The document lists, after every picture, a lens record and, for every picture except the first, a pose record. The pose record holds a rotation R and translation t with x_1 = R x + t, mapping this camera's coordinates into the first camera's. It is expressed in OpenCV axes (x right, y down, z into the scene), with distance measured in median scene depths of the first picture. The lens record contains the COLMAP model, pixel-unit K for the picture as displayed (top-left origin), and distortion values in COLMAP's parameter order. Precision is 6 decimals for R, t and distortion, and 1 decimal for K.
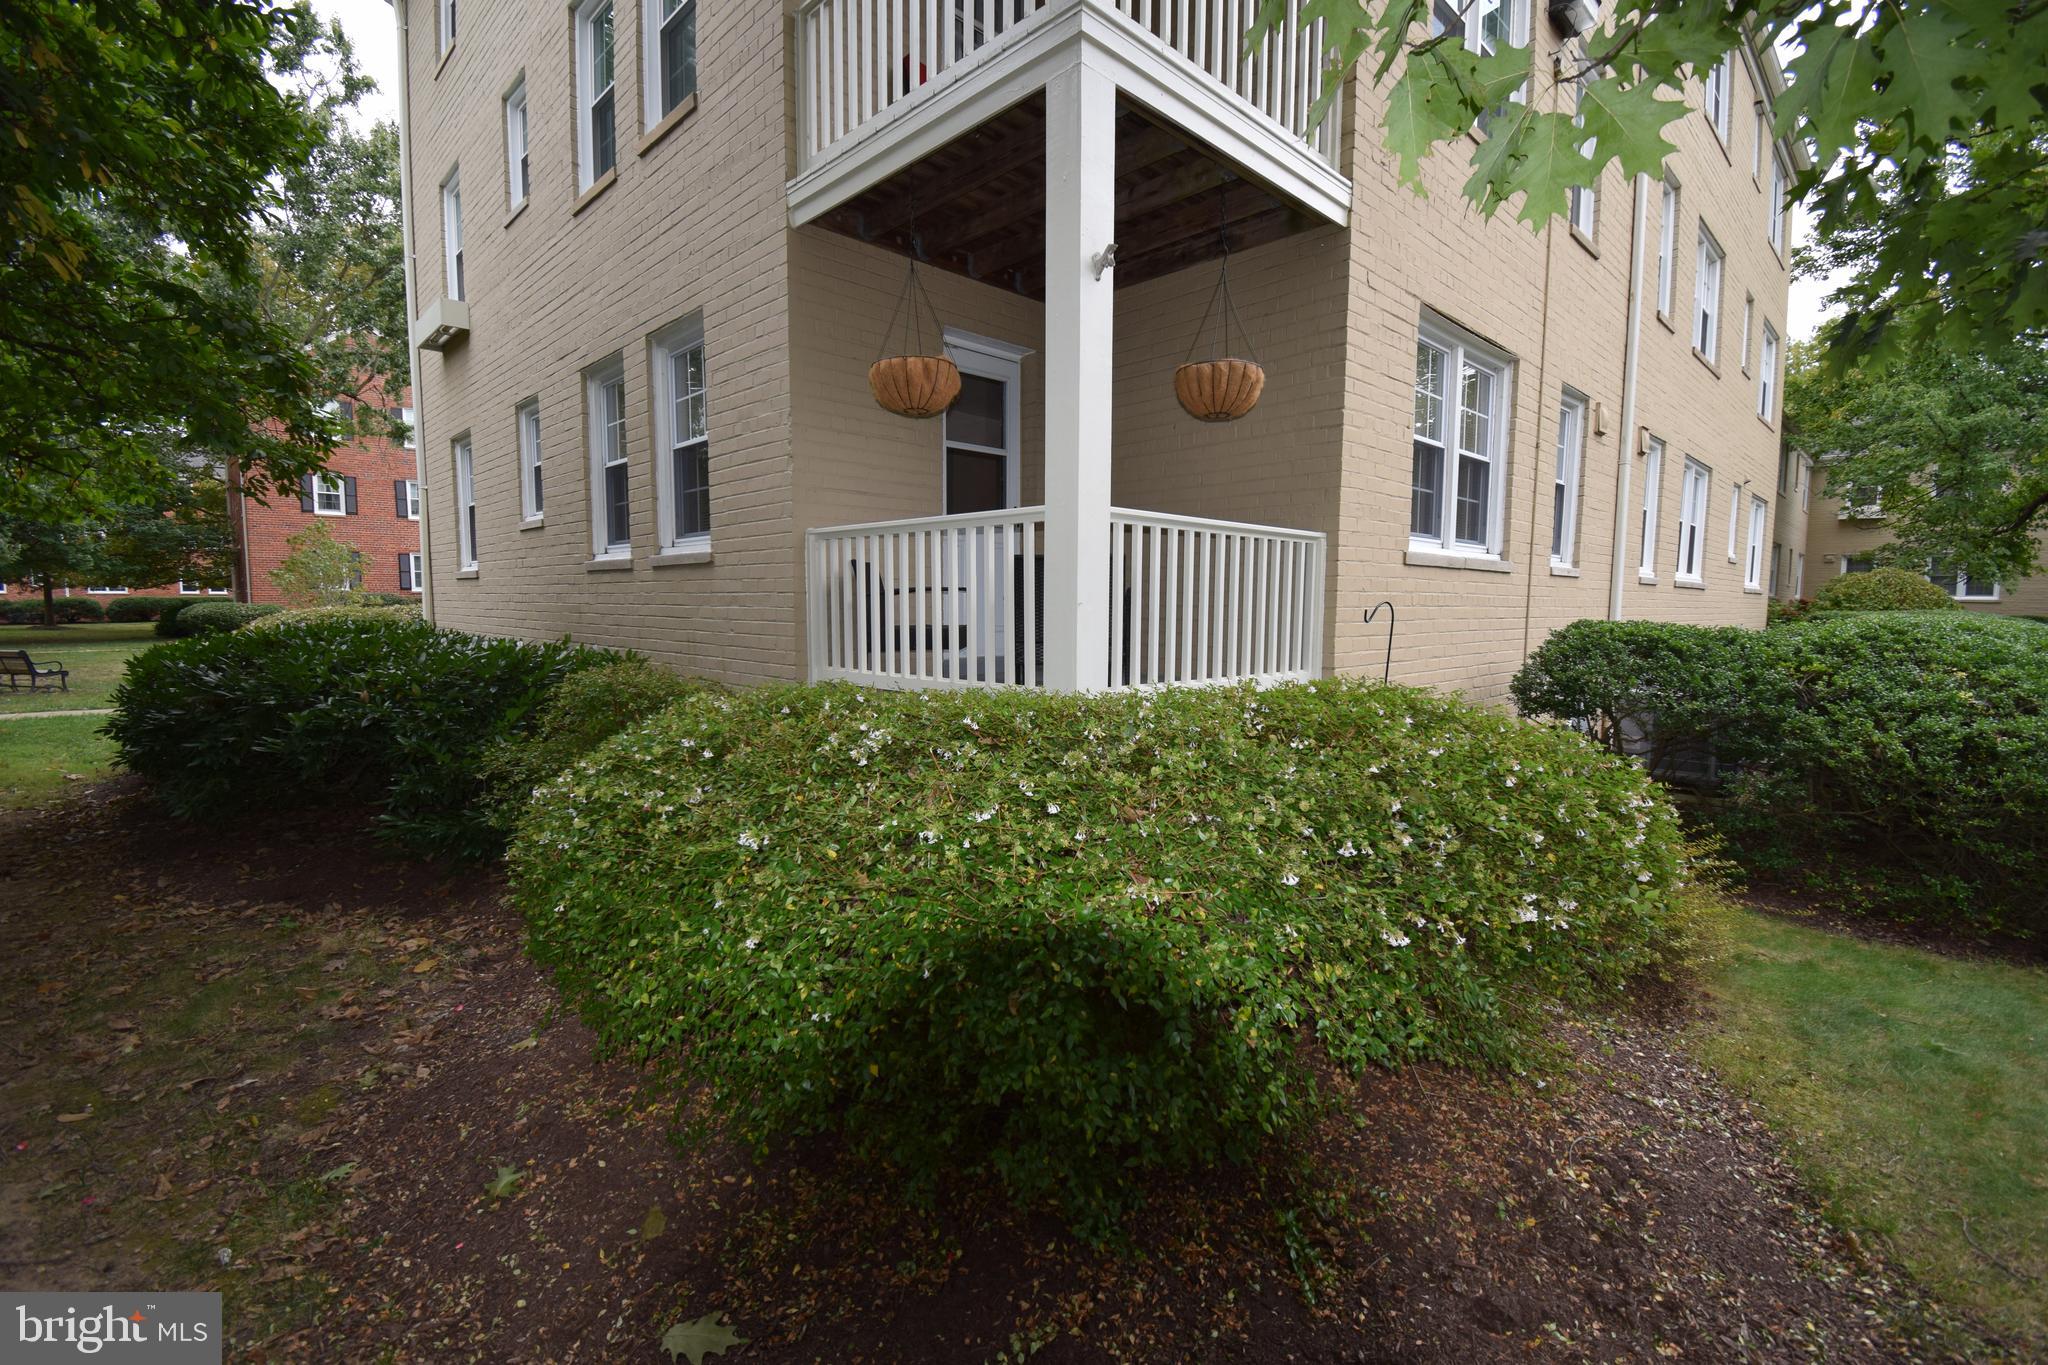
lens RADIAL K [[899.4, 0, 1019.0], [0, 899.4, 677.5], [0, 0, 1]] dist [-0.010369, -0.005092]
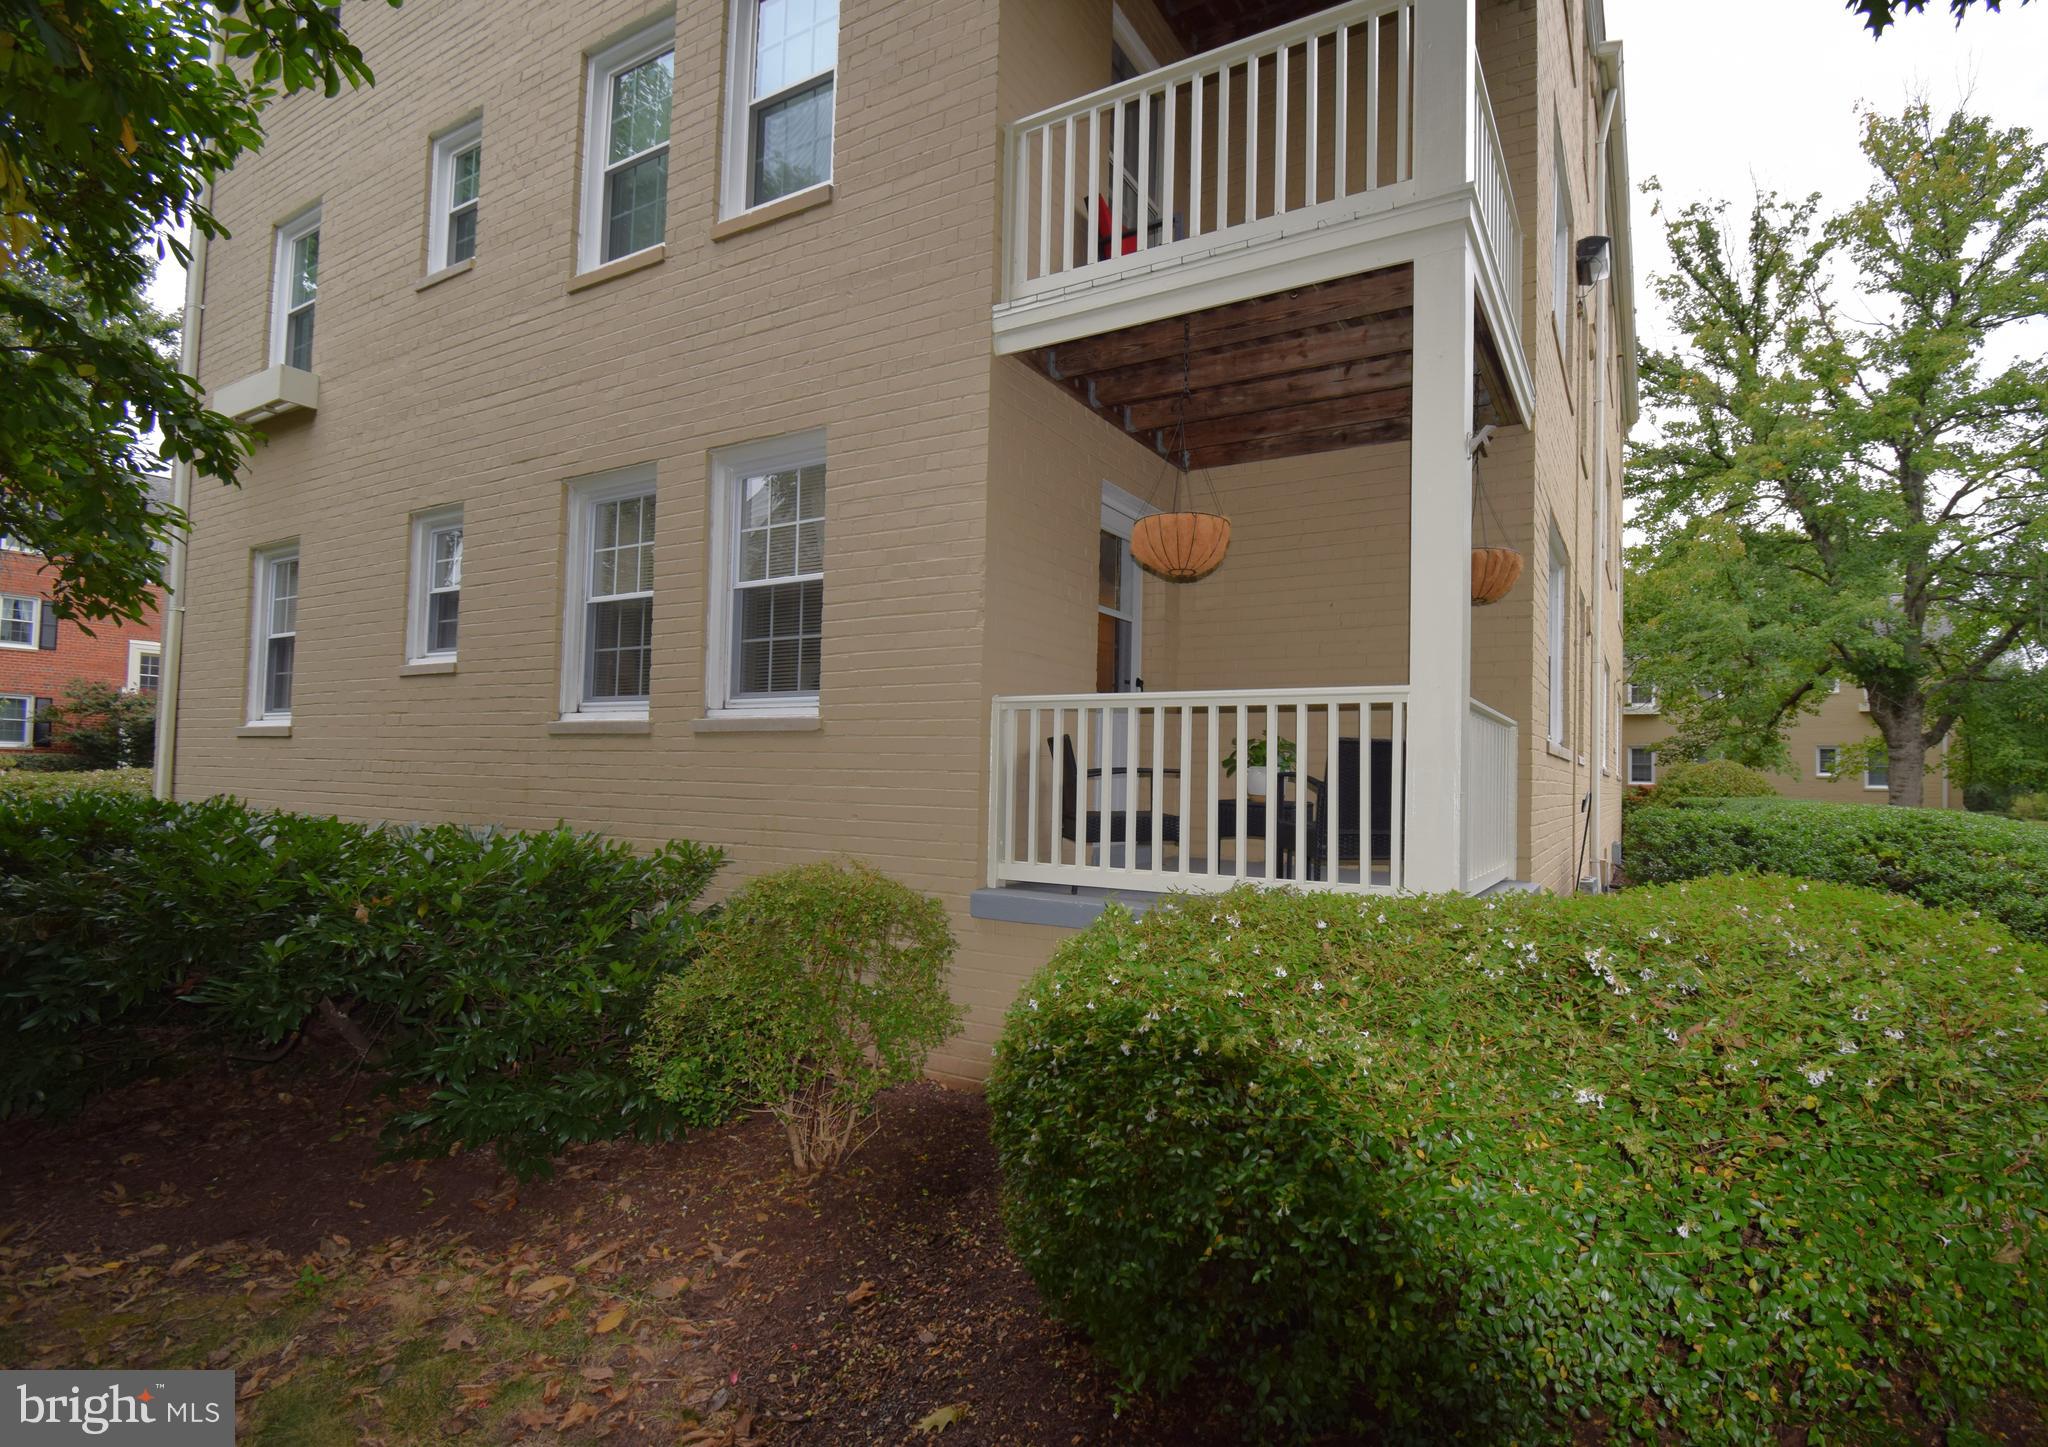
lens RADIAL K [[985.0, 0, 1026.2], [0, 985.0, 733.0], [0, 0, 1]] dist [-0.006103, -0.001898]
pose [[0.956776, 0.028405, 0.289436, -0.427429], [0.008075, 0.992240, -0.124072, -0.015305], [-0.290714, 0.121046, 0.949122, 0.111034]]
